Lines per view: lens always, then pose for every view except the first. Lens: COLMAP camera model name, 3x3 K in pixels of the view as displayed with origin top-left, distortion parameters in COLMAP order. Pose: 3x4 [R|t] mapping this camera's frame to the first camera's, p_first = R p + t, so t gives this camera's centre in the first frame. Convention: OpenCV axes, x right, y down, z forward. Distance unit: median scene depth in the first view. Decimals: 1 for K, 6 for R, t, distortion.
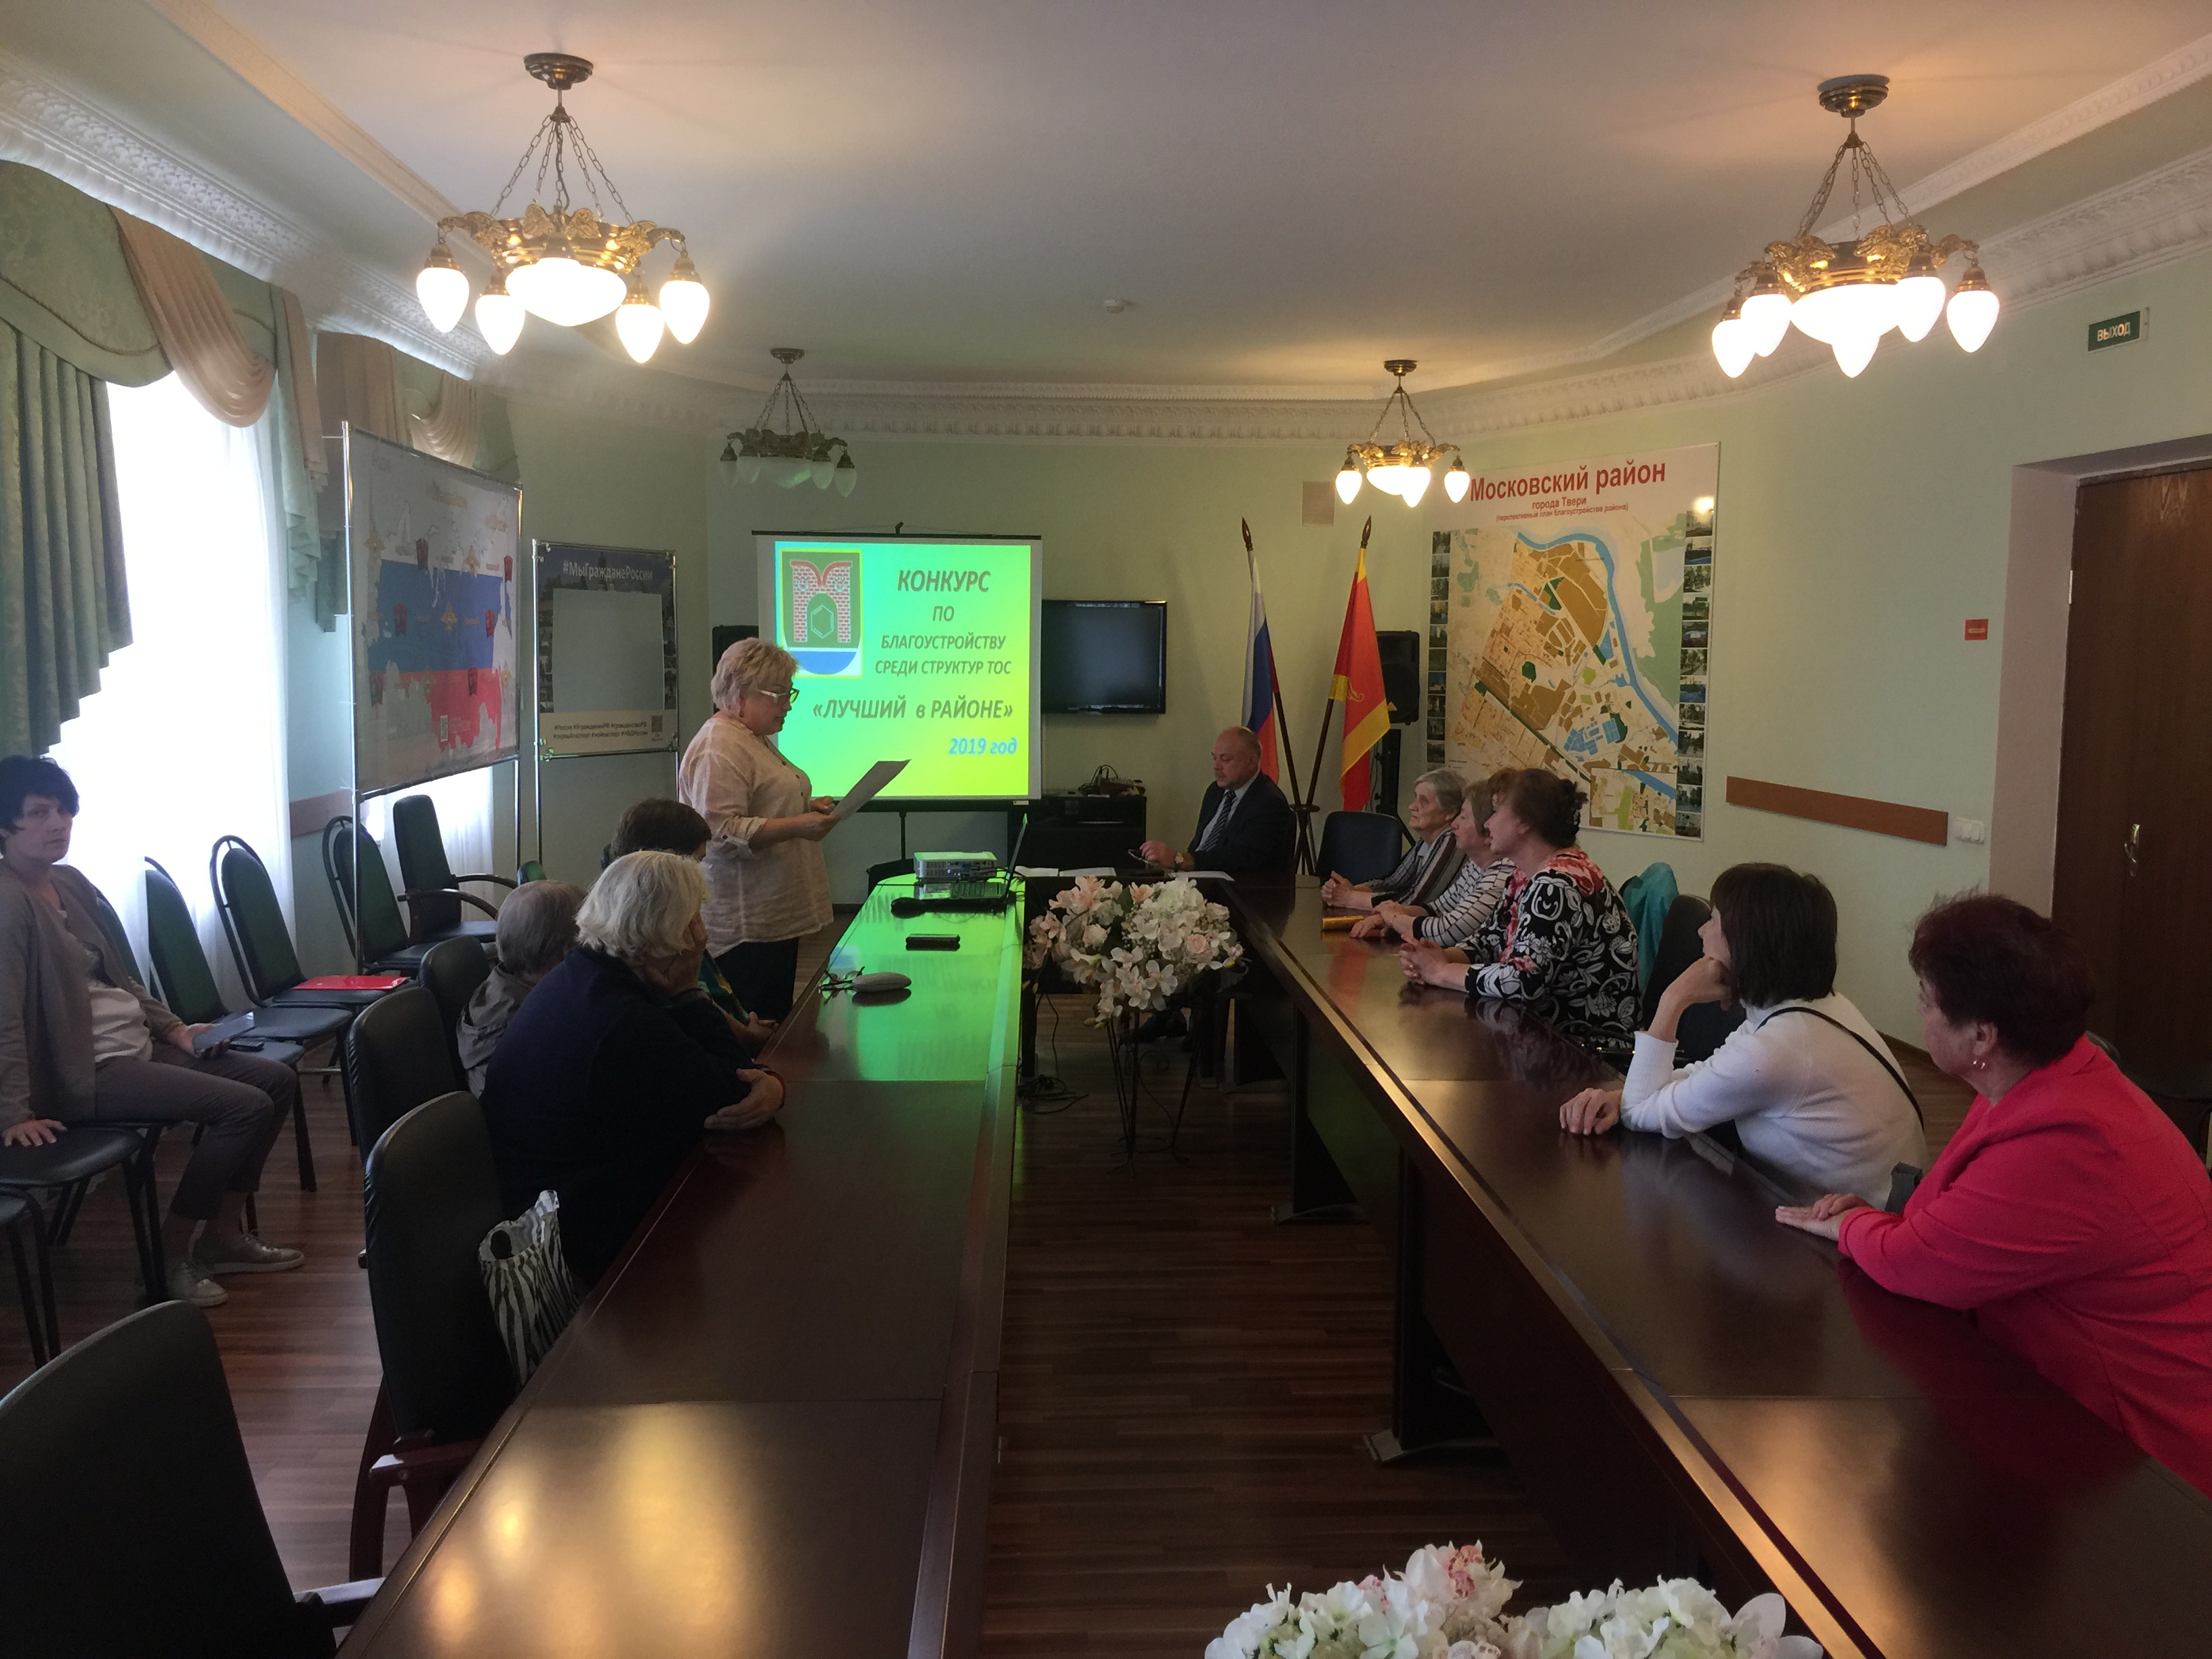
lens RADIAL K [[1868.4, 0, 1109.6], [0, 1868.4, 818.9], [0, 0, 1]] dist [0.078787, -0.114564]
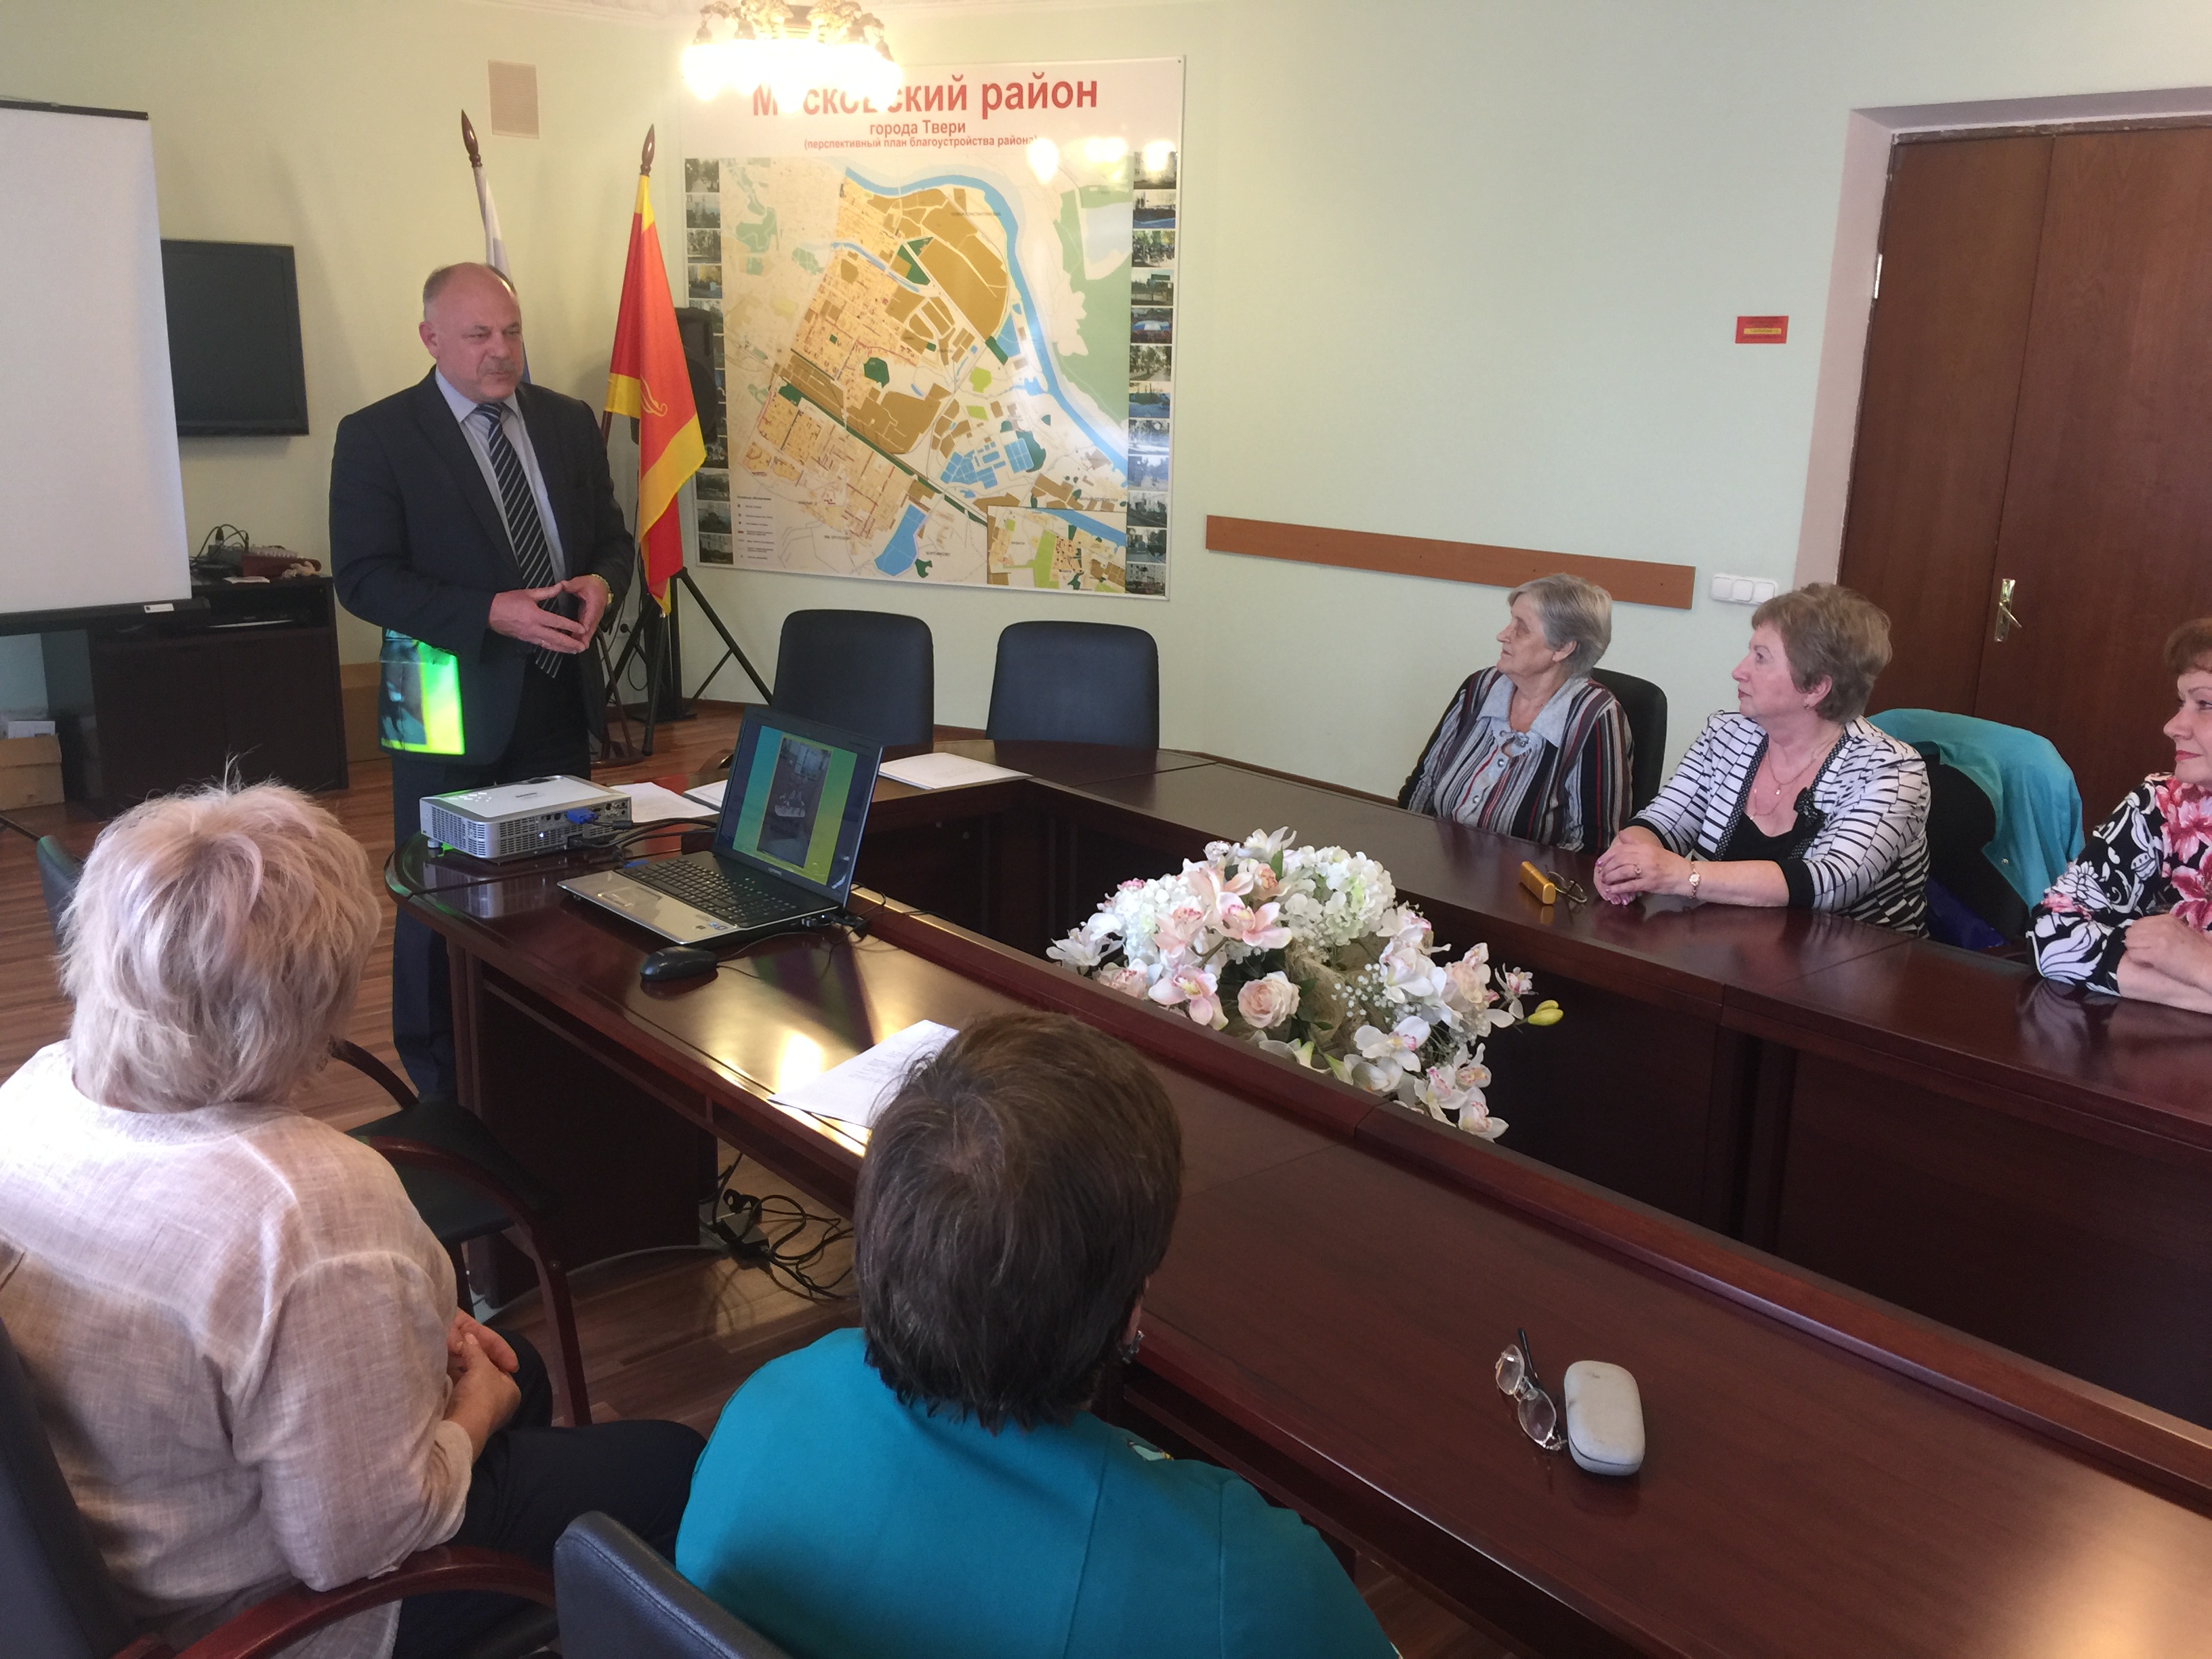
lens RADIAL K [[1868.4, 0, 1109.6], [0, 1868.4, 818.9], [0, 0, 1]] dist [0.078787, -0.114564]
pose [[0.788829, -0.141841, 0.598021, -0.175493], [0.040564, 0.982899, 0.179621, -0.038018], [-0.613272, -0.117432, 0.781093, 0.384705]]
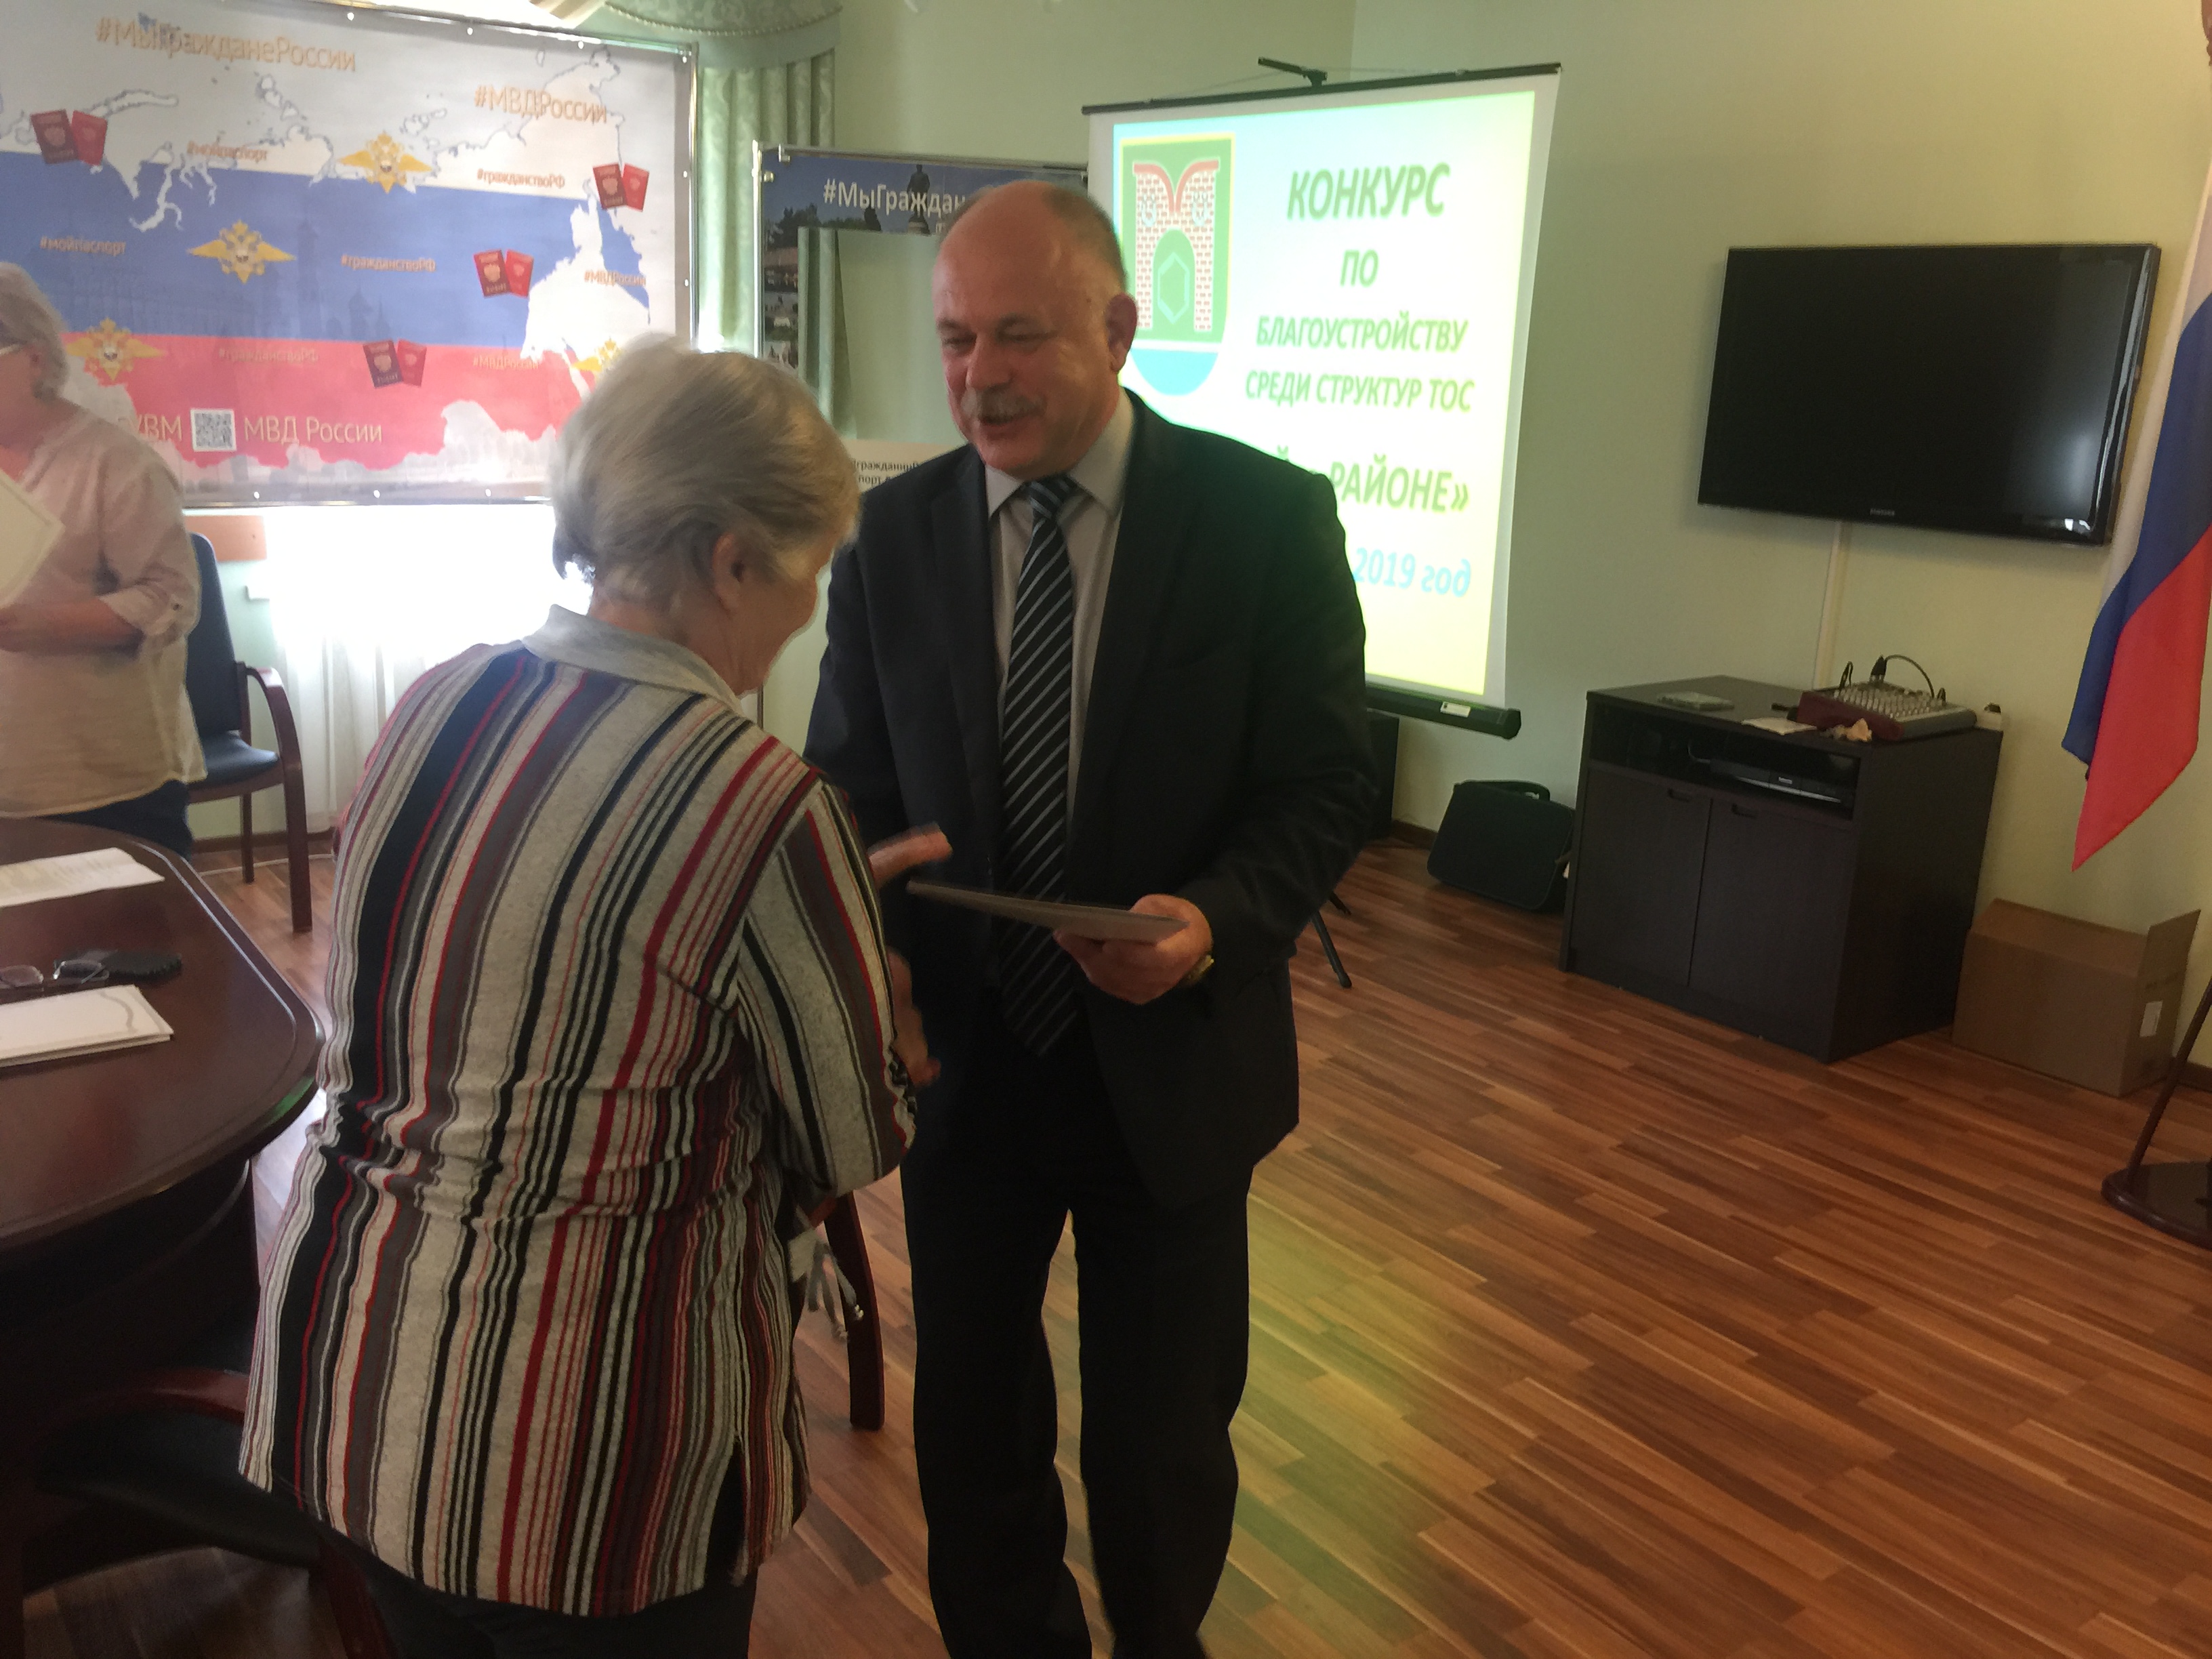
lens RADIAL K [[1871.0, 0, 1125.1], [0, 1871.0, 852.3], [0, 0, 1]] dist [0.090517, -0.137750]
pose [[0.546991, 0.230830, -0.804685, 0.283778], [-0.114734, 0.972834, 0.201074, -0.057806], [0.829239, -0.017661, 0.558615, 0.703001]]
